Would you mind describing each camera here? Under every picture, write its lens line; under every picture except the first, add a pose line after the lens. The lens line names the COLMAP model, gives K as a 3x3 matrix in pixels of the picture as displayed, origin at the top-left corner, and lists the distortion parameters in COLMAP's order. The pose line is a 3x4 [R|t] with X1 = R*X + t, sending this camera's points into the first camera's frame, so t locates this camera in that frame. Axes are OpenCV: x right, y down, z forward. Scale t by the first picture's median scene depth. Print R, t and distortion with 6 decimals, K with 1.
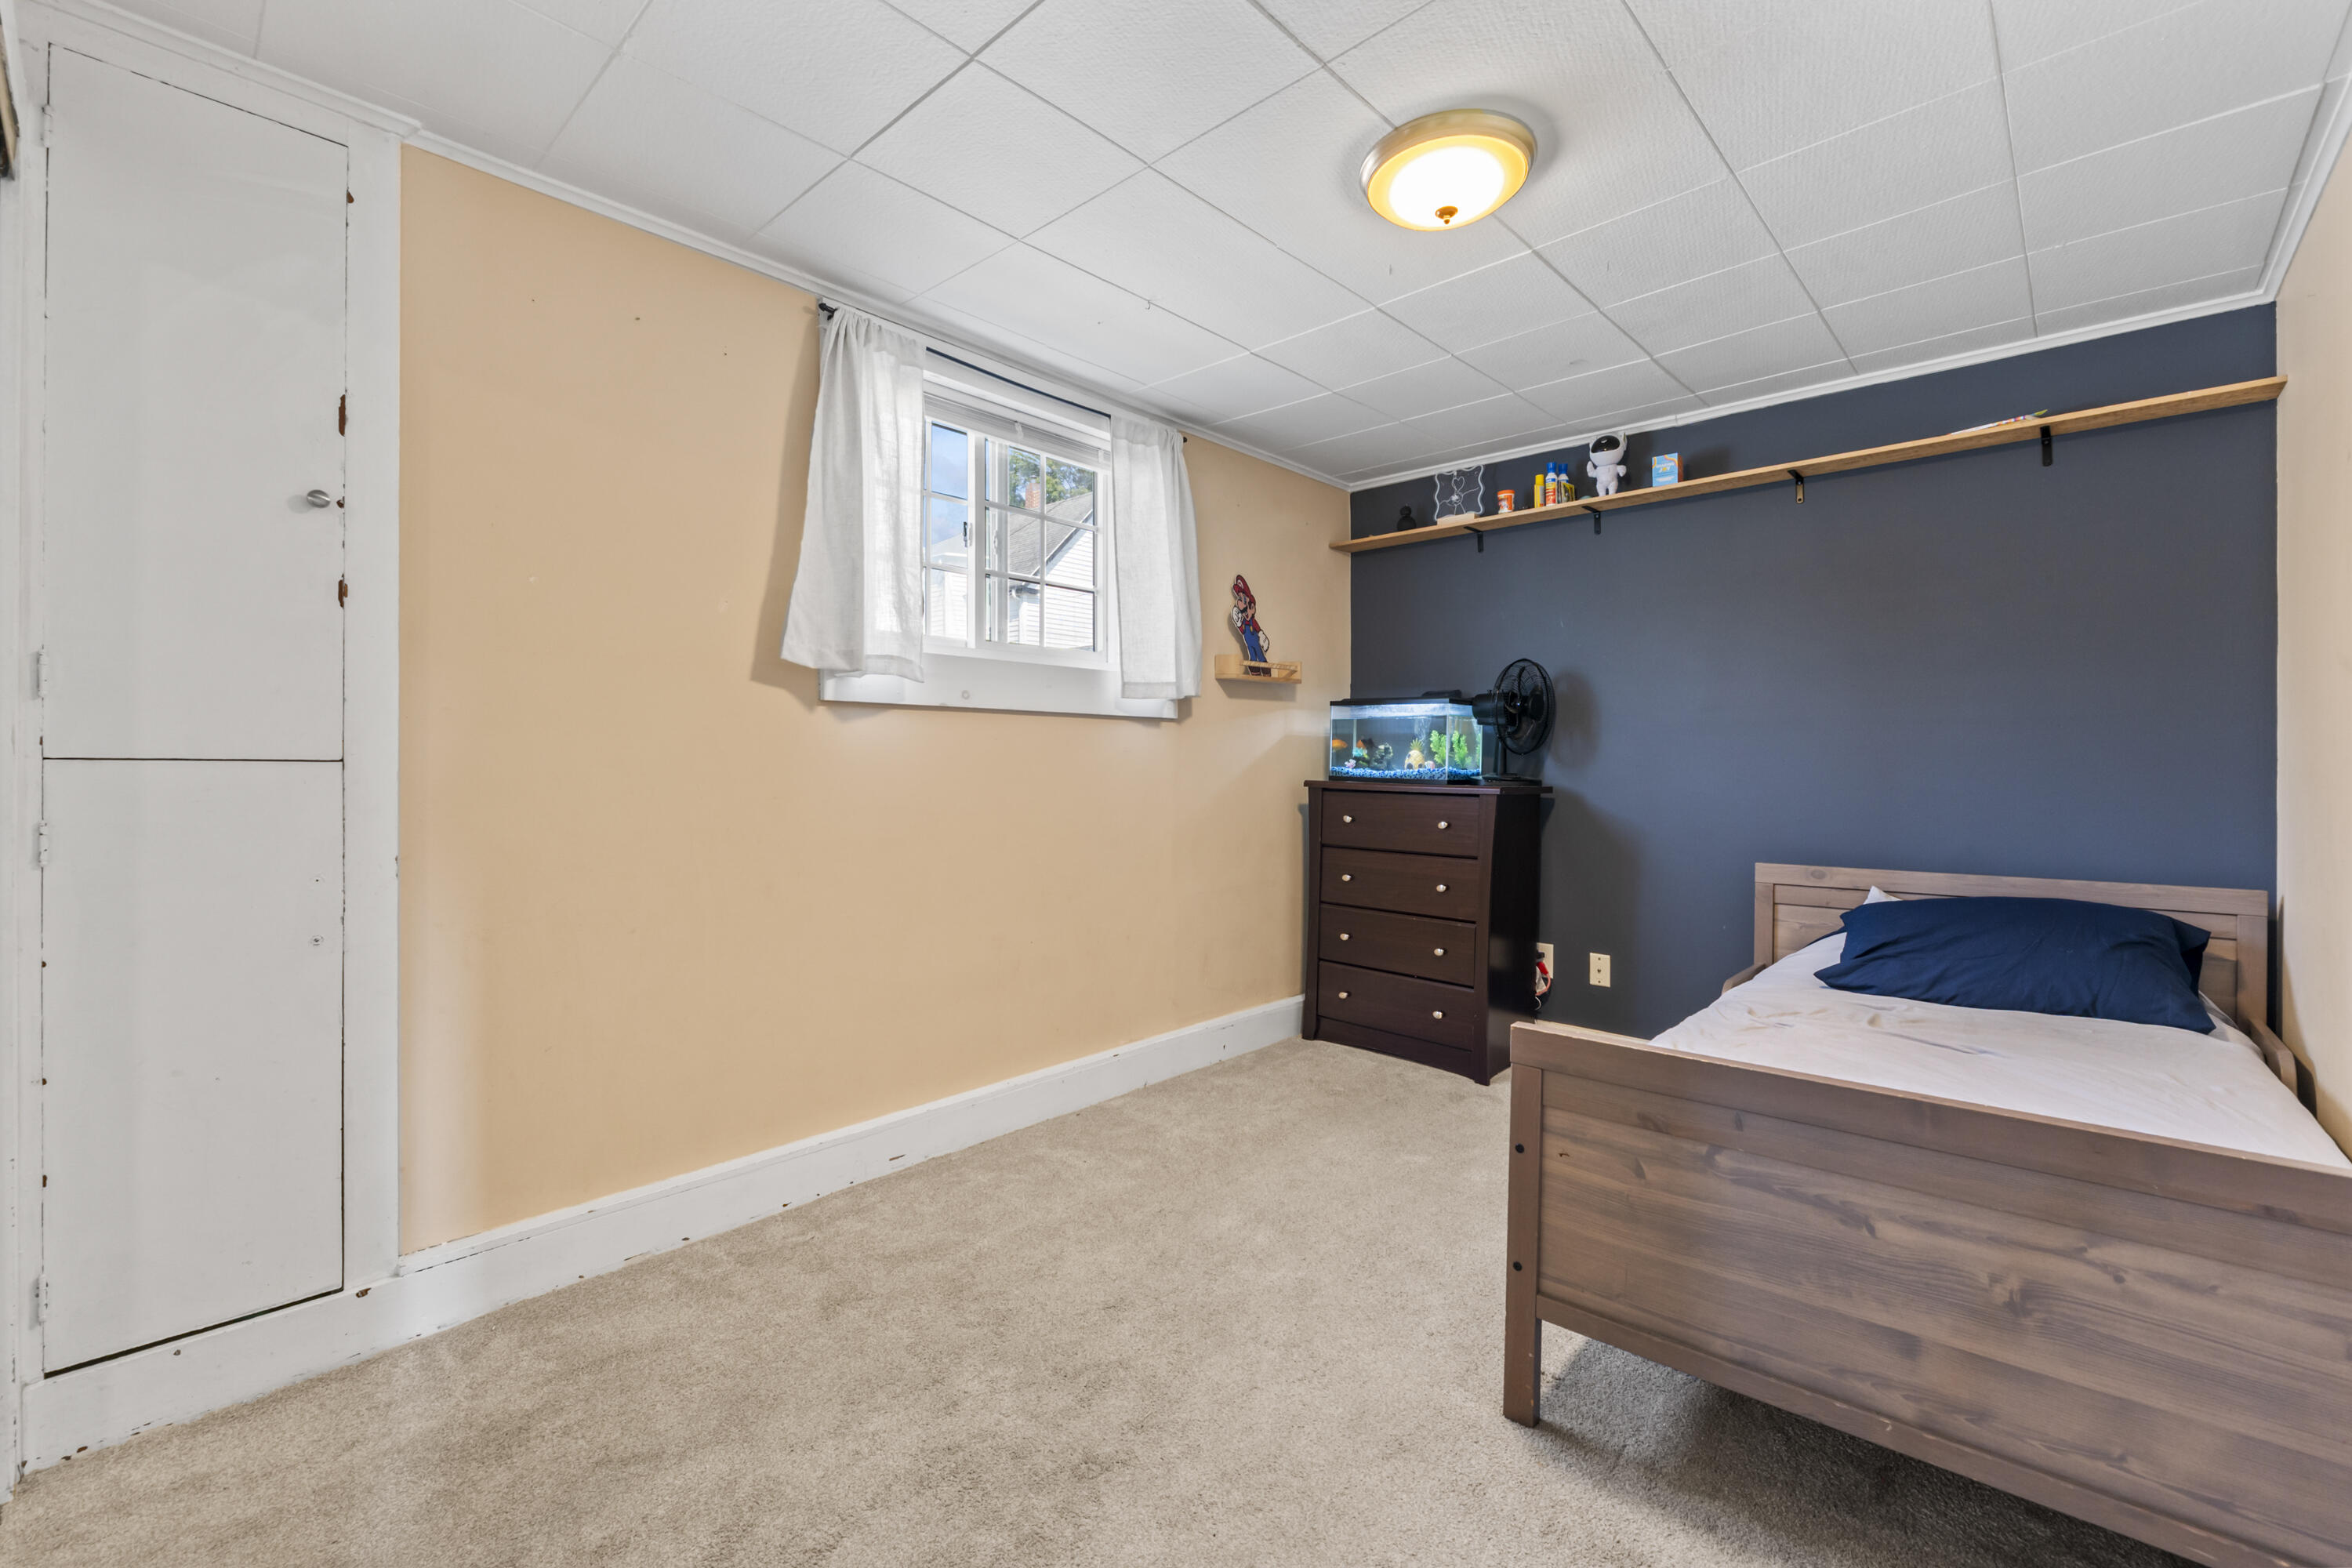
lens RADIAL K [[986.3, 0, 1162.5], [0, 986.3, 768.8], [0, 0, 1]] dist [-0.008041, -0.000104]
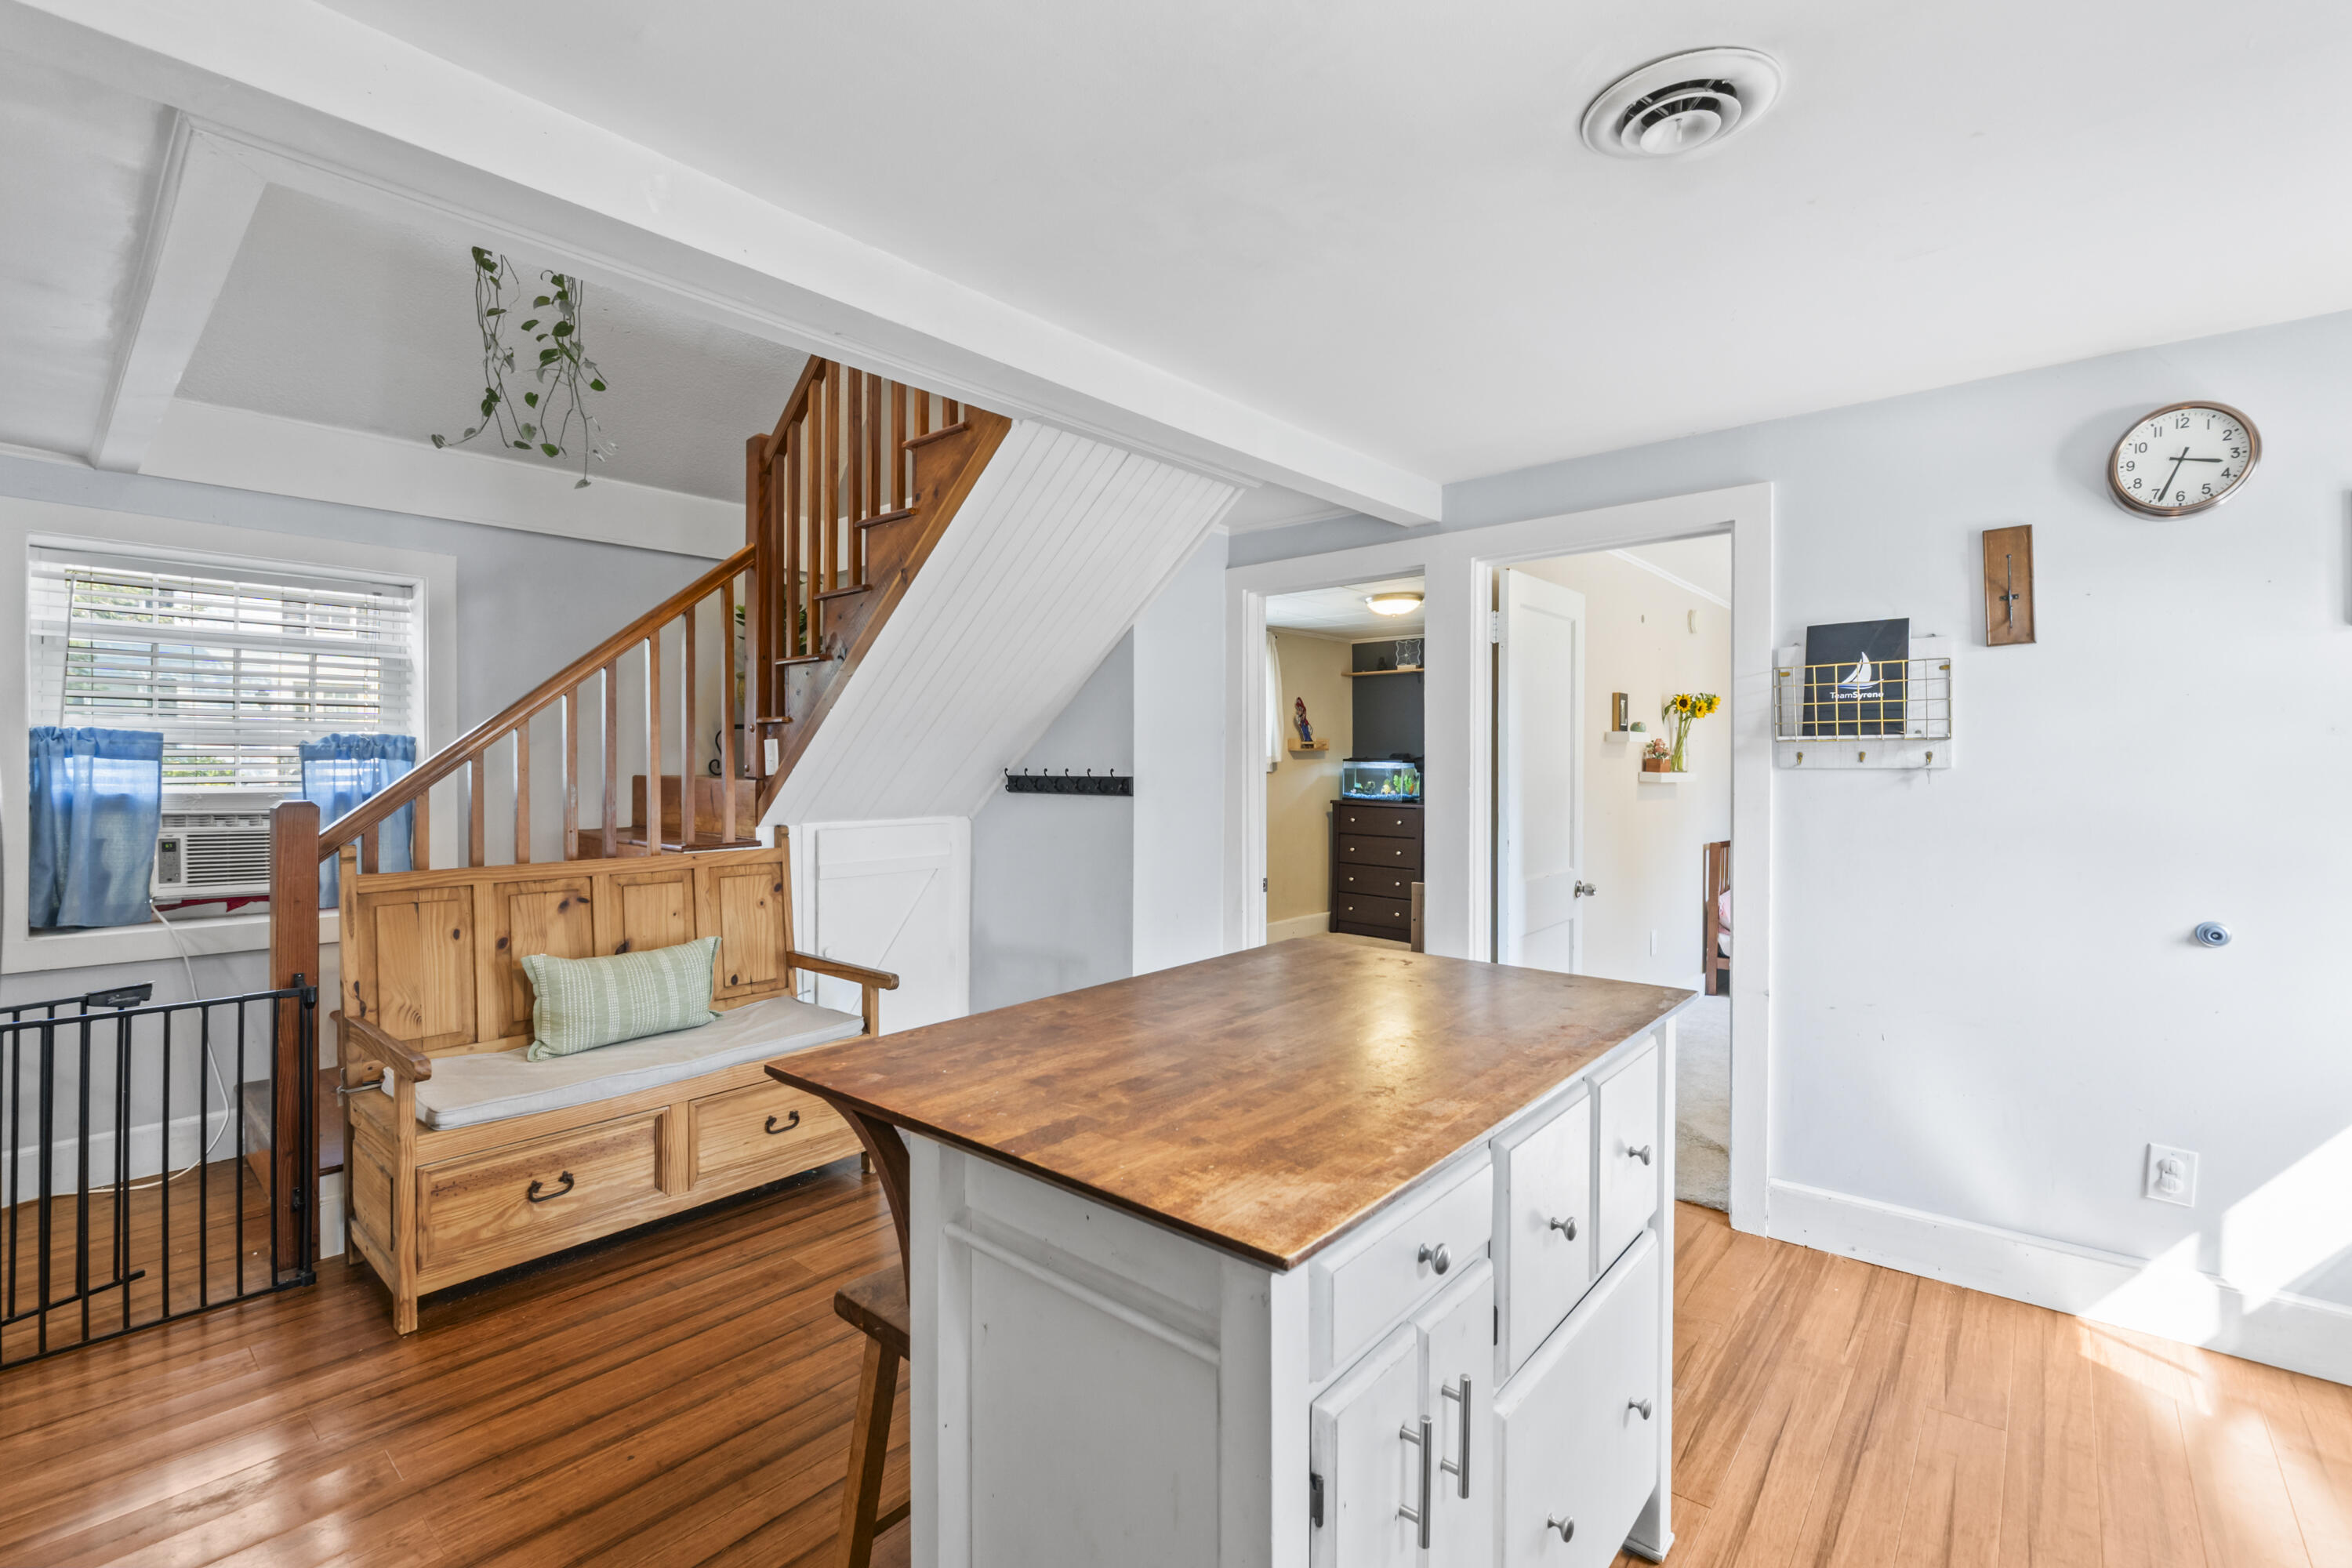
lens RADIAL K [[1023.6, 0, 1185.3], [0, 1023.6, 780.4], [0, 0, 1]] dist [0.000302, 0.000038]
pose [[0.998841, -0.003316, 0.048027, -0.241746], [0.003321, 0.999994, -0.000004, -0.028557], [-0.048027, 0.000163, 0.998846, -1.018360]]
